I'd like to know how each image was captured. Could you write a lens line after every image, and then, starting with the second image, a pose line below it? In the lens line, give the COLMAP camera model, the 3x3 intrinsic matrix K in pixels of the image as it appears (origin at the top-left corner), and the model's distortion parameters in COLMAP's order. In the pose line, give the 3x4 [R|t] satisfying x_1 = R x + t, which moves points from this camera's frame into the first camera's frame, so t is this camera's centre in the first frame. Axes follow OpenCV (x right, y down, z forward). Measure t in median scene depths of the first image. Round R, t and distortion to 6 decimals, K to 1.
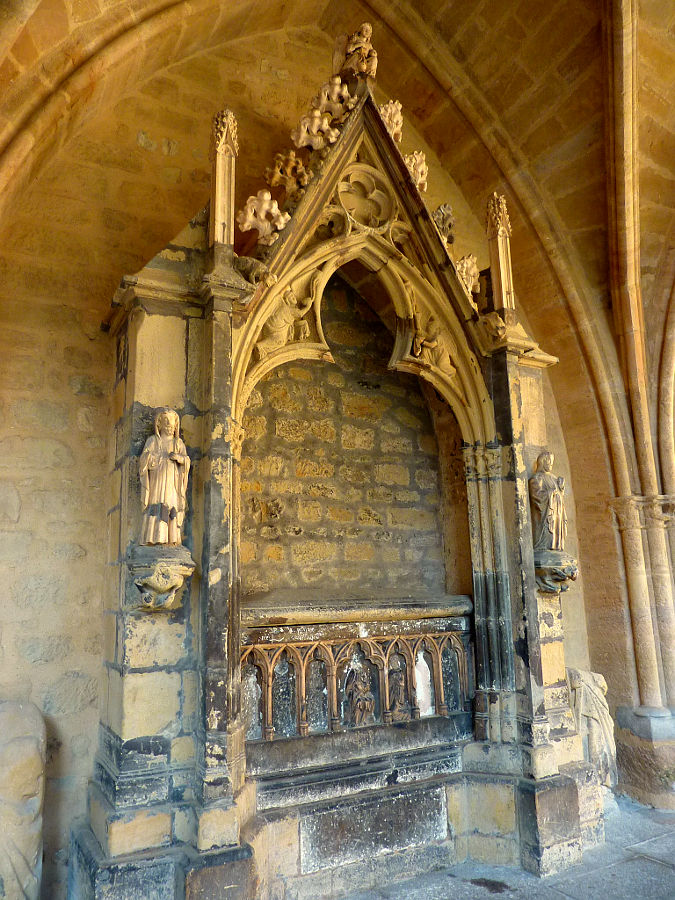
lens RADIAL K [[660.1, 0, 334.8], [0, 660.1, 450.5], [0, 0, 1]] dist [-0.012423, -0.002441]
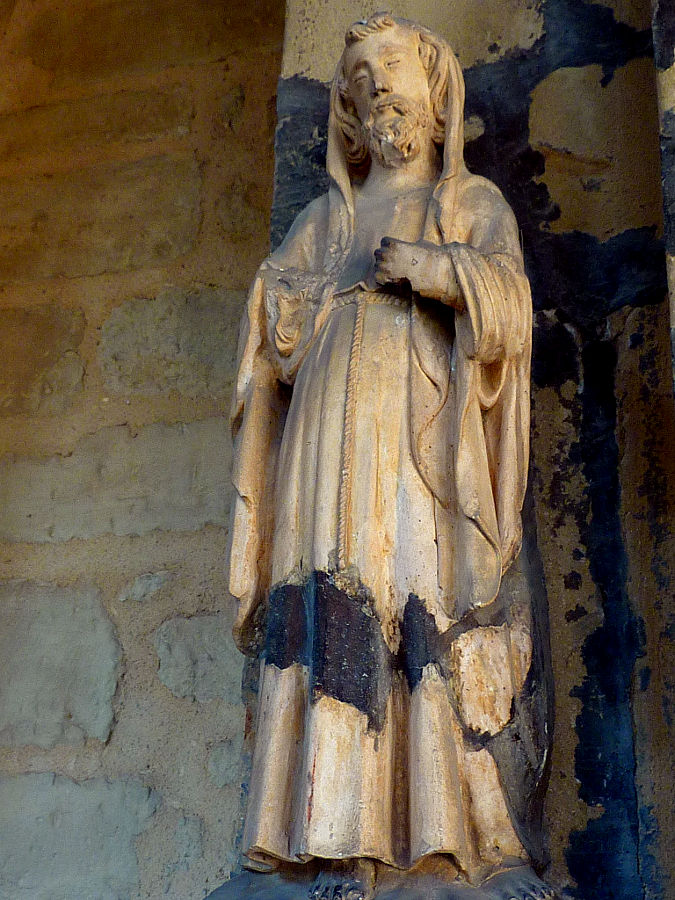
lens RADIAL K [[1237.8, 0, 335.7], [0, 1237.8, 456.4], [0, 0, 1]] dist [-0.002970, 0.000000]
pose [[0.673343, -0.191843, -0.714006, -0.053088], [0.095943, 0.980255, -0.172901, 0.091408], [0.733078, 0.047918, 0.678454, 0.730786]]
